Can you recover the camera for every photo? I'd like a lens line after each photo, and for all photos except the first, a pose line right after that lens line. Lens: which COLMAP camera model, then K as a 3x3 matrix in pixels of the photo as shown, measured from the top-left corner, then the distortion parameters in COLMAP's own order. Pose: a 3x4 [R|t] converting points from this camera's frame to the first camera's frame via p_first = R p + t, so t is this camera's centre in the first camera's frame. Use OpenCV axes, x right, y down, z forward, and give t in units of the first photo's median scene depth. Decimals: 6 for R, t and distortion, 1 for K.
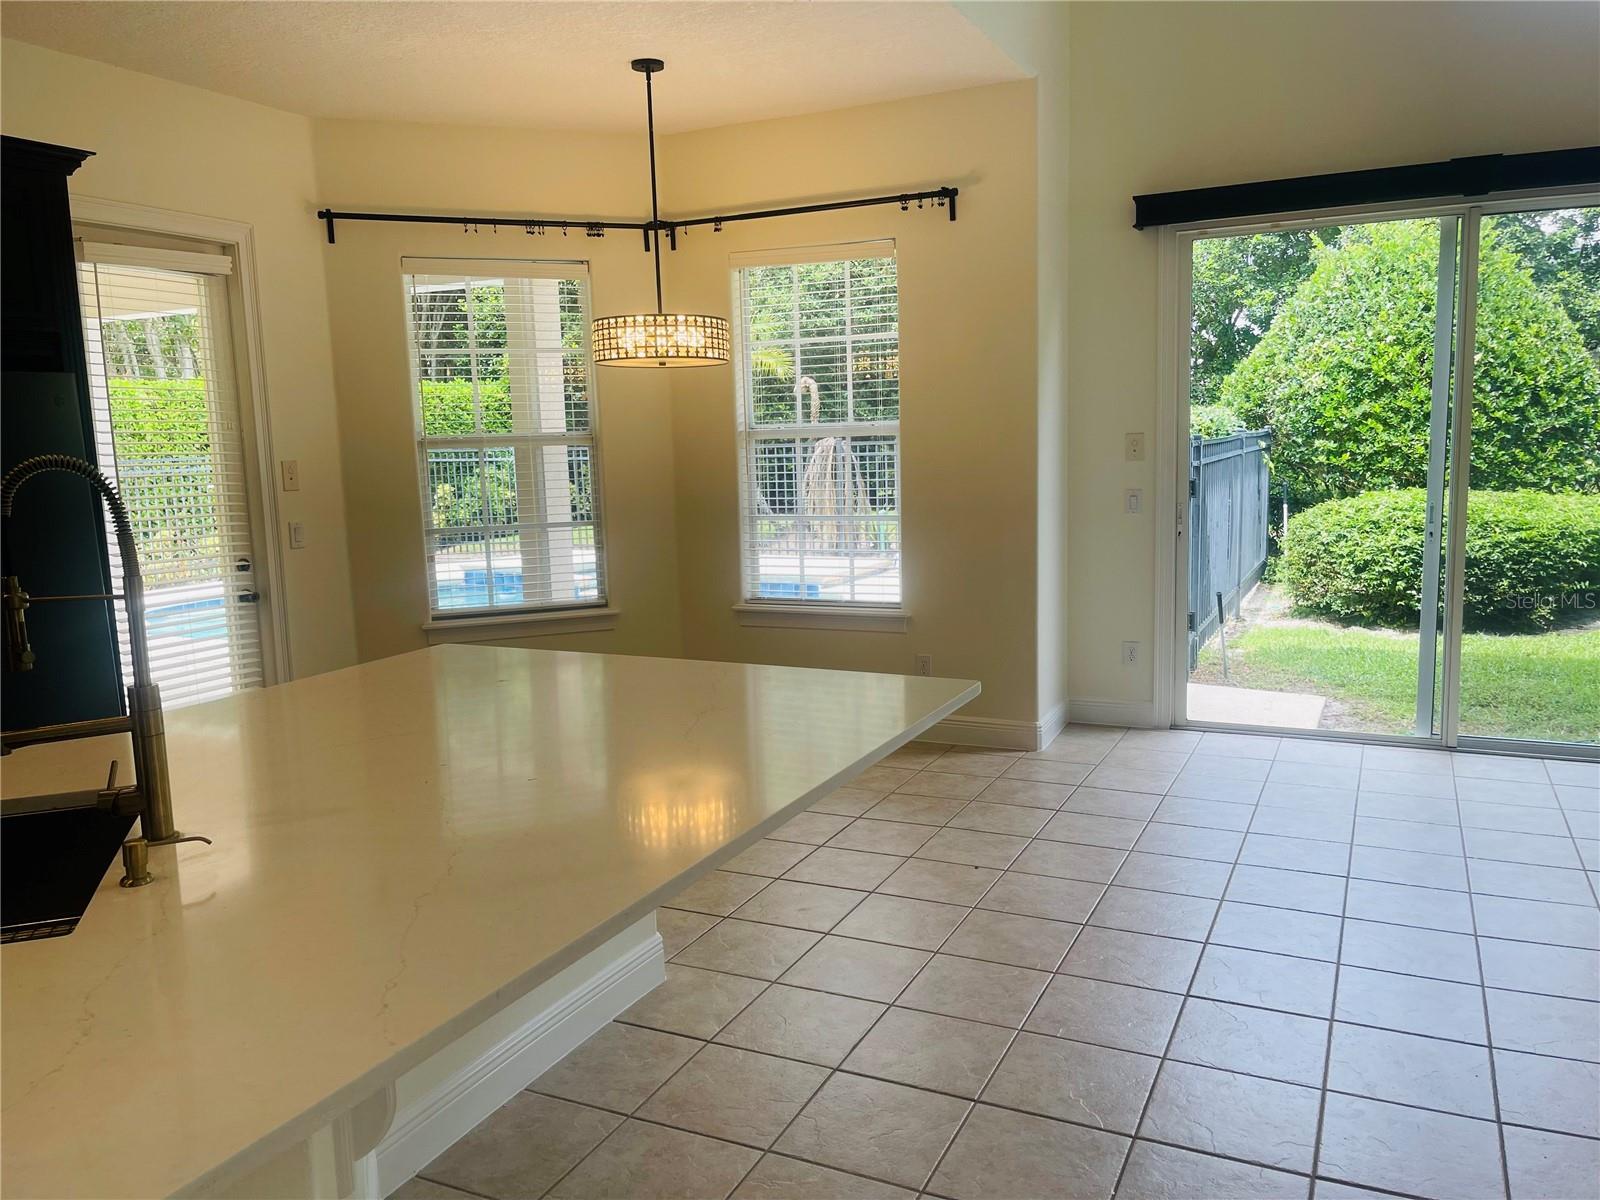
lens RADIAL K [[1207.9, 0, 815.5], [0, 1207.9, 596.3], [0, 0, 1]] dist [0.069185, -0.084270]
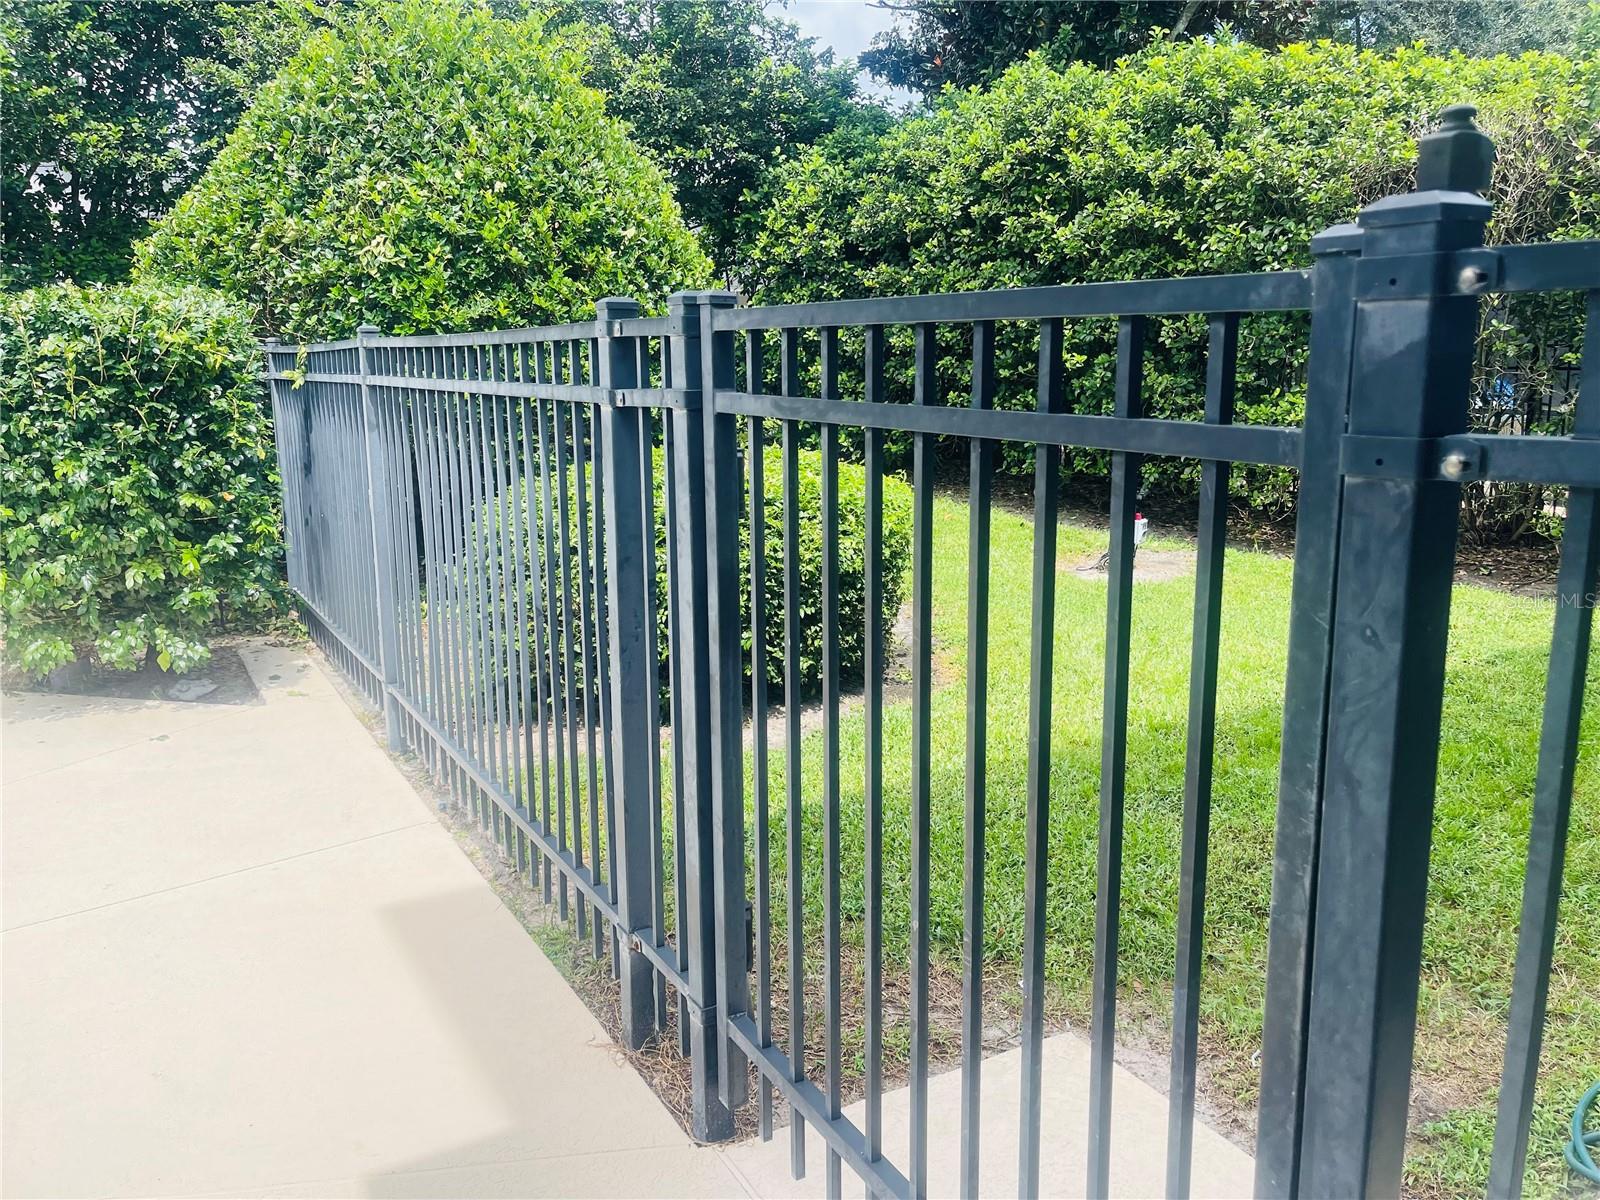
lens RADIAL K [[1207.9, 0, 827.7], [0, 1207.9, 579.8], [0, 0, 1]] dist [0.069185, -0.084270]
pose [[0.543280, -0.131083, 0.829255, 0.110284], [0.107339, 0.990475, 0.086245, -0.115804], [-0.832661, 0.042156, 0.552176, 1.059126]]
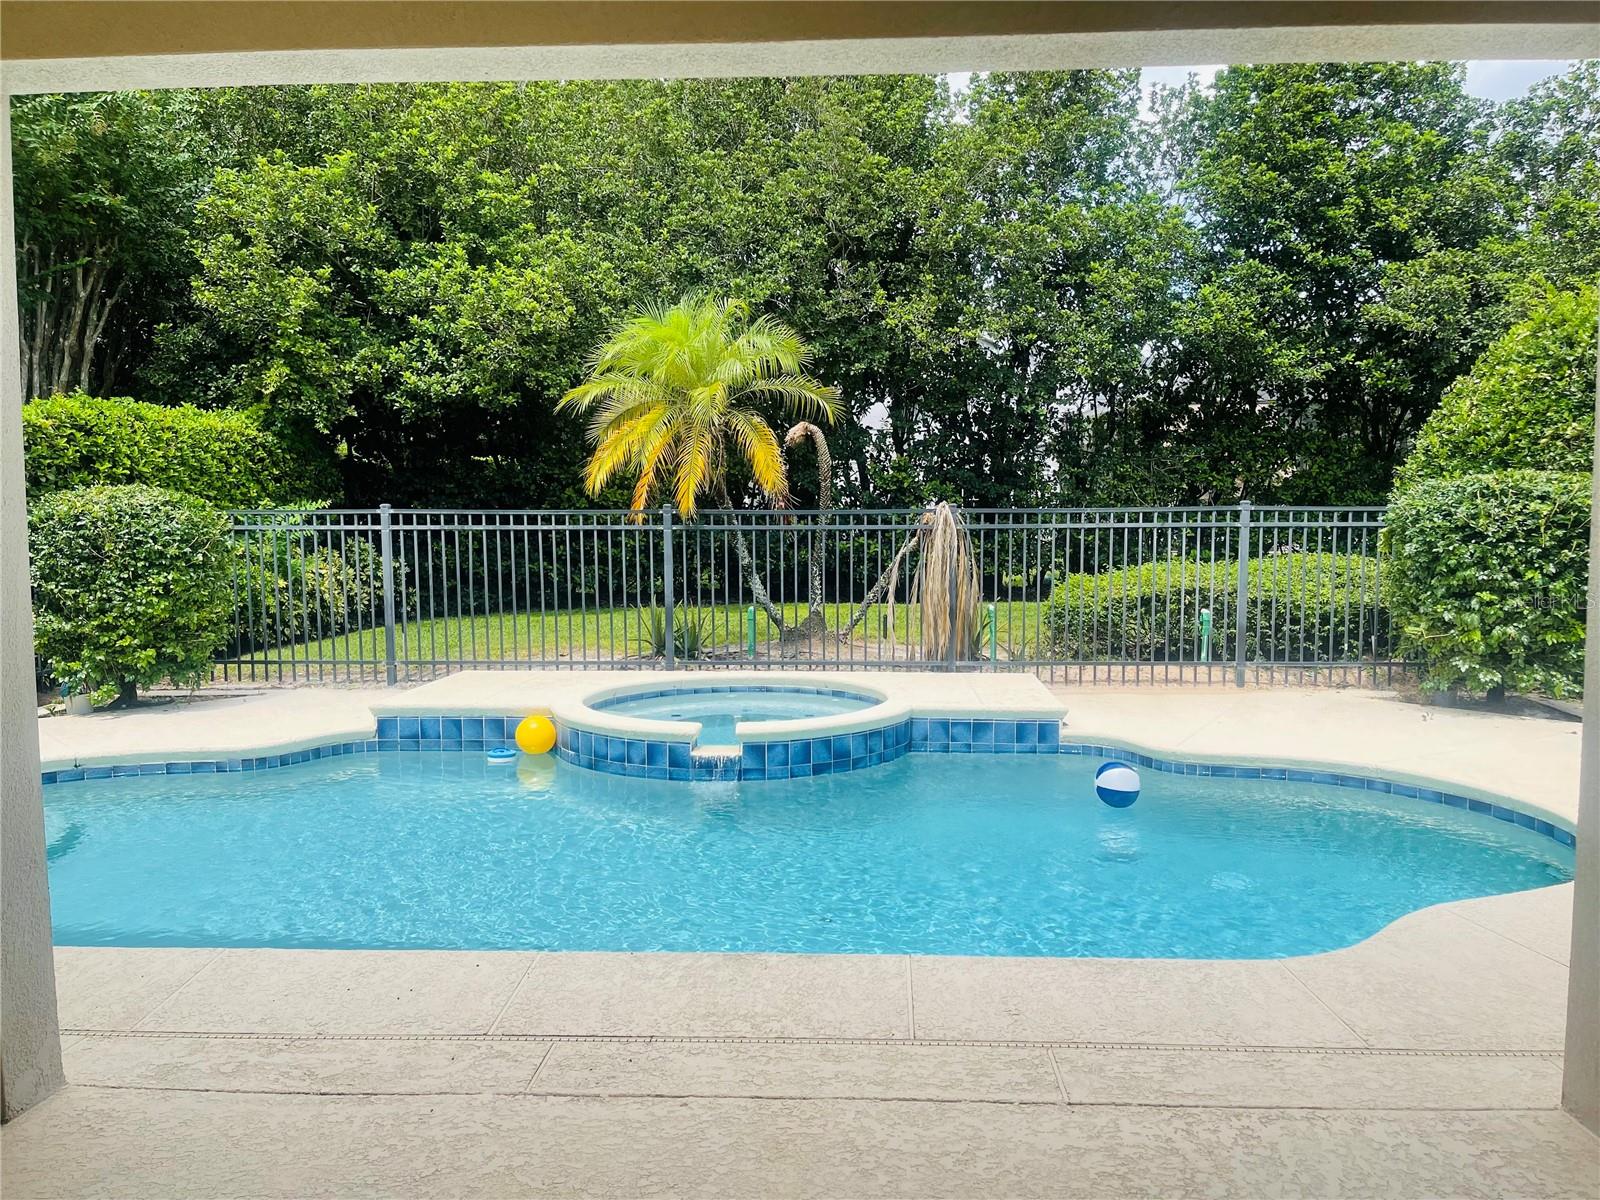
lens RADIAL K [[1207.9, 0, 813.6], [0, 1207.9, 606.4], [0, 0, 1]] dist [0.069185, -0.084270]
pose [[0.923085, -0.007850, 0.384516, -0.770141], [0.031788, 0.997928, -0.055938, -0.082792], [-0.383280, 0.063858, 0.921422, 0.926068]]
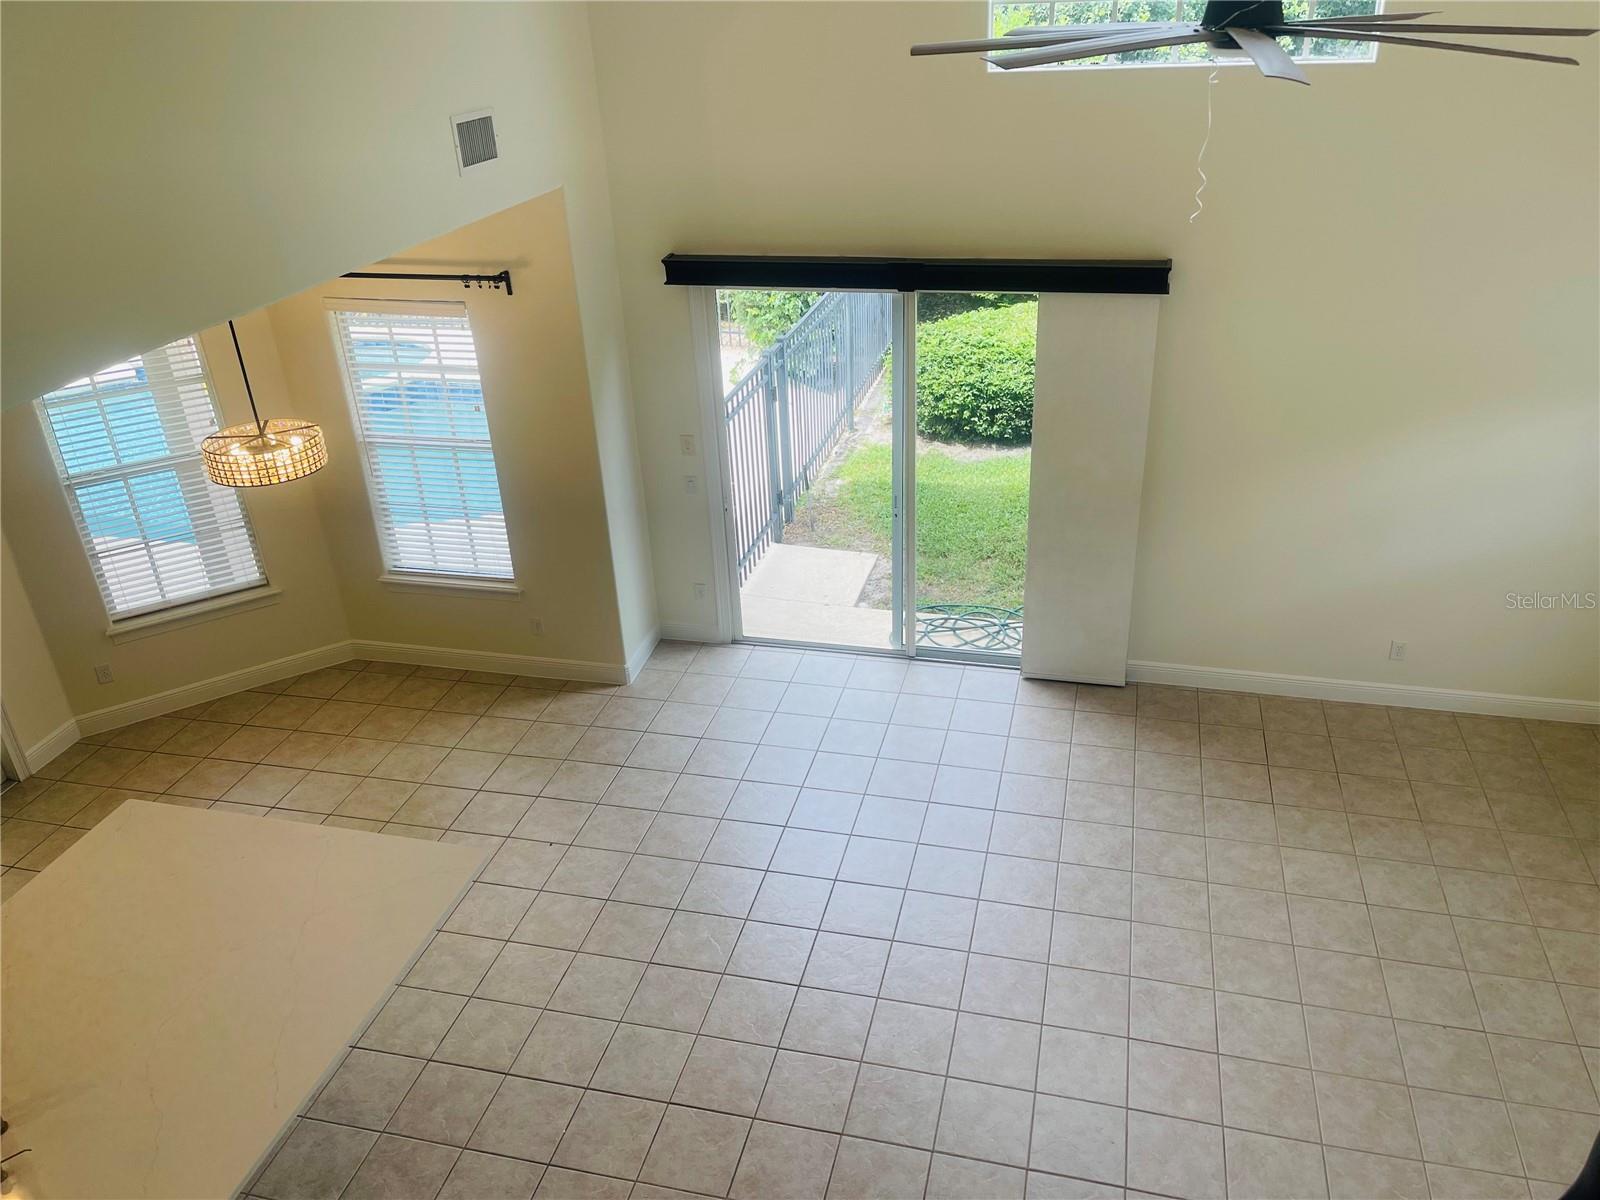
lens RADIAL K [[1207.9, 0, 816.2], [0, 1207.9, 603.7], [0, 0, 1]] dist [0.069185, -0.084270]
pose [[0.979542, -0.101379, 0.173837, 0.154781], [0.037187, 0.940146, 0.338736, -0.382844], [-0.197773, -0.325342, 0.924683, -0.244737]]
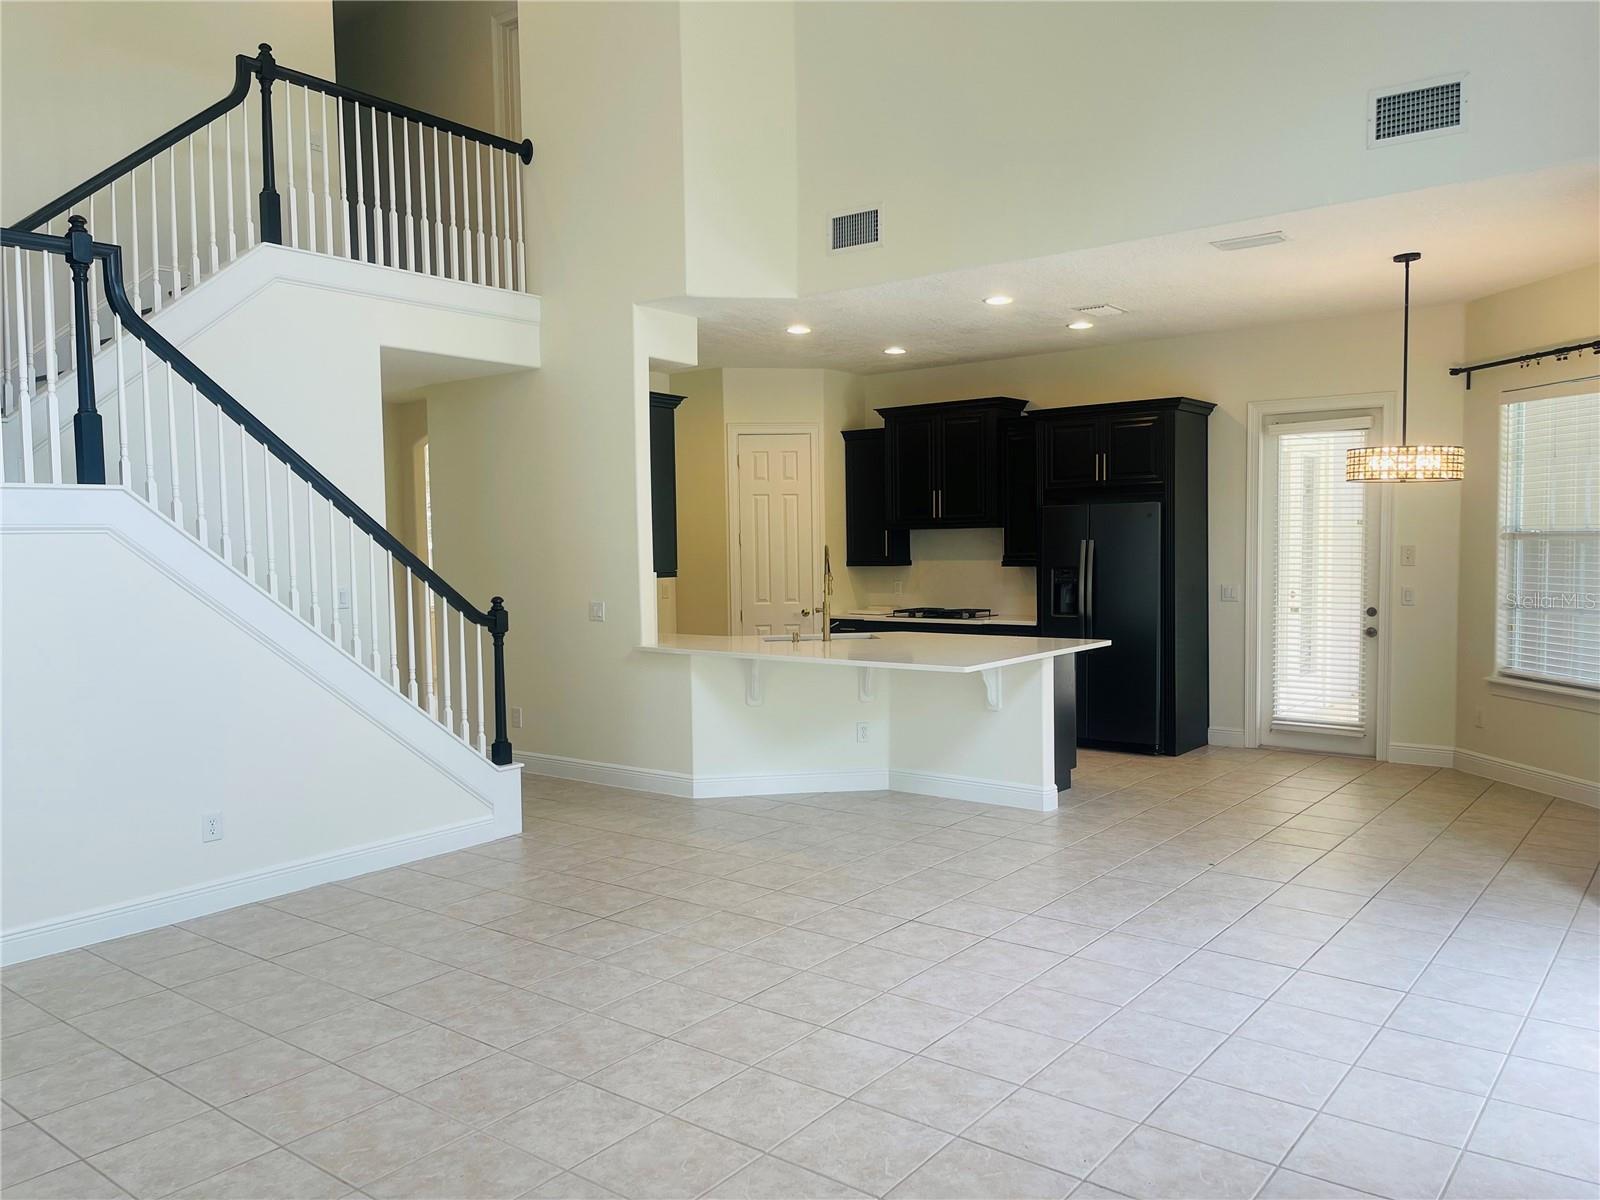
lens RADIAL K [[1207.9, 0, 806.8], [0, 1207.9, 598.2], [0, 0, 1]] dist [0.069185, -0.084270]
pose [[-0.216043, 0.080948, -0.973023, 1.058546], [-0.114668, 0.987557, 0.107617, -0.113005], [0.969627, 0.134824, -0.204072, 0.556830]]
